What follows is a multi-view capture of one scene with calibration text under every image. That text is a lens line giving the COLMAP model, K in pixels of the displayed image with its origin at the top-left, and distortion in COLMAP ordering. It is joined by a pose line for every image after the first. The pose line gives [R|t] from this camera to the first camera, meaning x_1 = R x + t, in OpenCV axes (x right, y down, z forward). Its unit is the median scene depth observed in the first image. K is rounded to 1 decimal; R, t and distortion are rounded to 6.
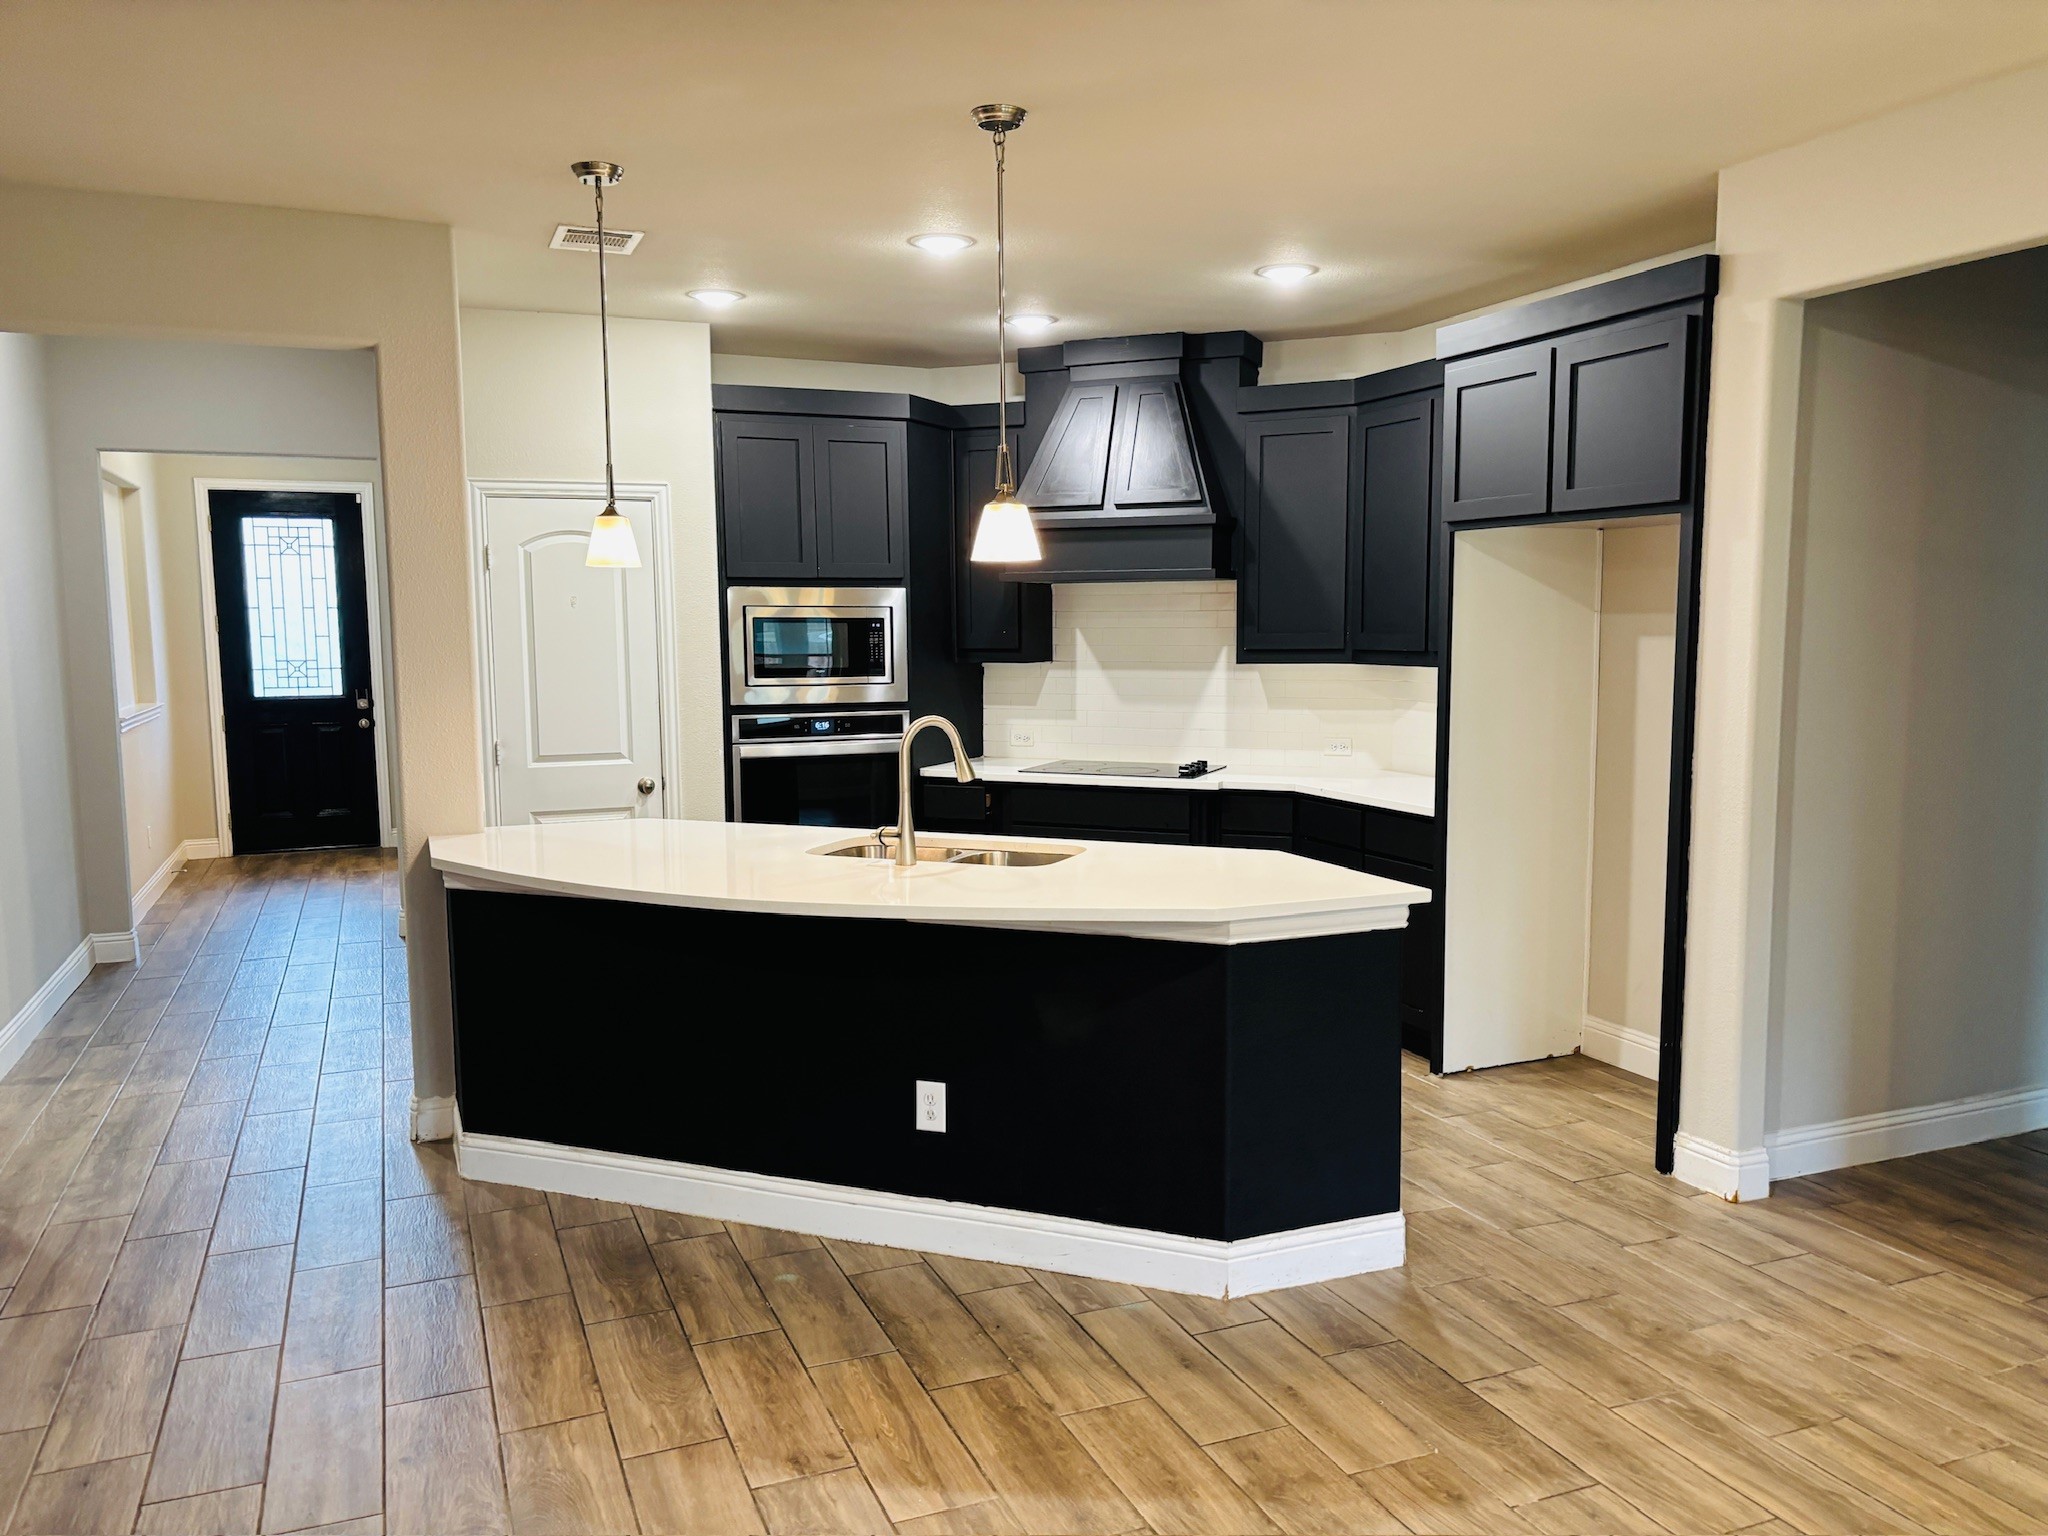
lens RADIAL K [[1579.9, 0, 1010.7], [0, 1579.9, 771.5], [0, 0, 1]] dist [0.046774, -0.005552]
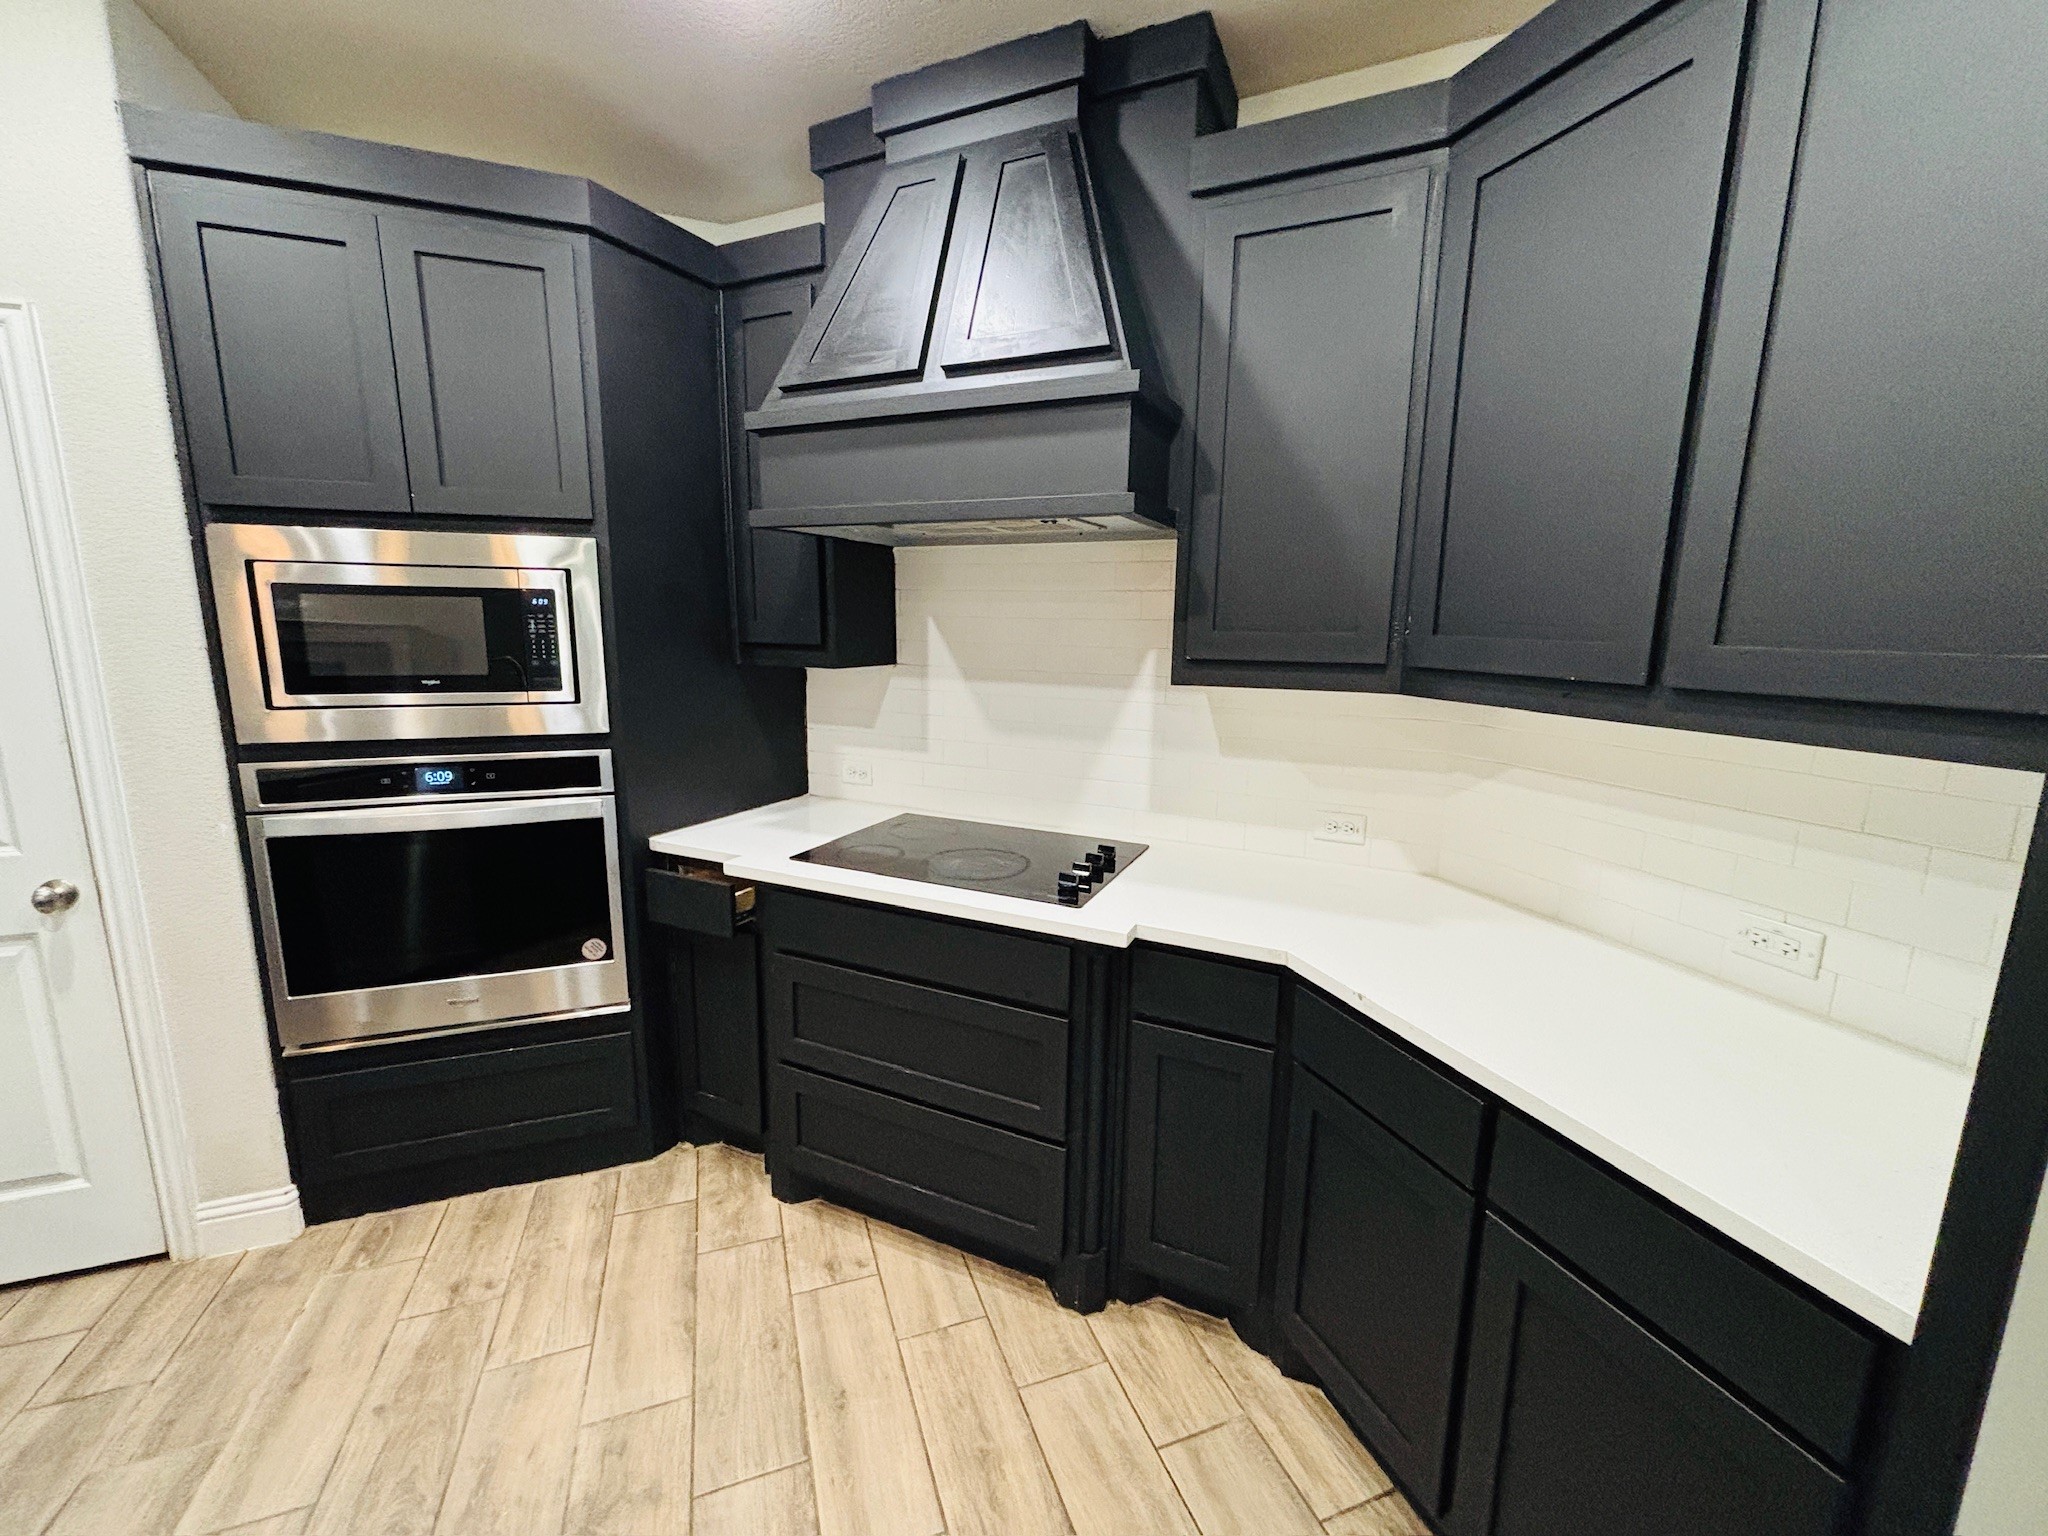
lens RADIAL K [[824.5, 0, 1017.1], [0, 824.5, 766.4], [0, 0, 1]] dist [-0.012990, -0.000373]
pose [[0.999039, 0.026684, -0.034758, 0.100236], [-0.023753, 0.996336, 0.082161, -0.062105], [0.036823, -0.081257, 0.996013, 0.712393]]
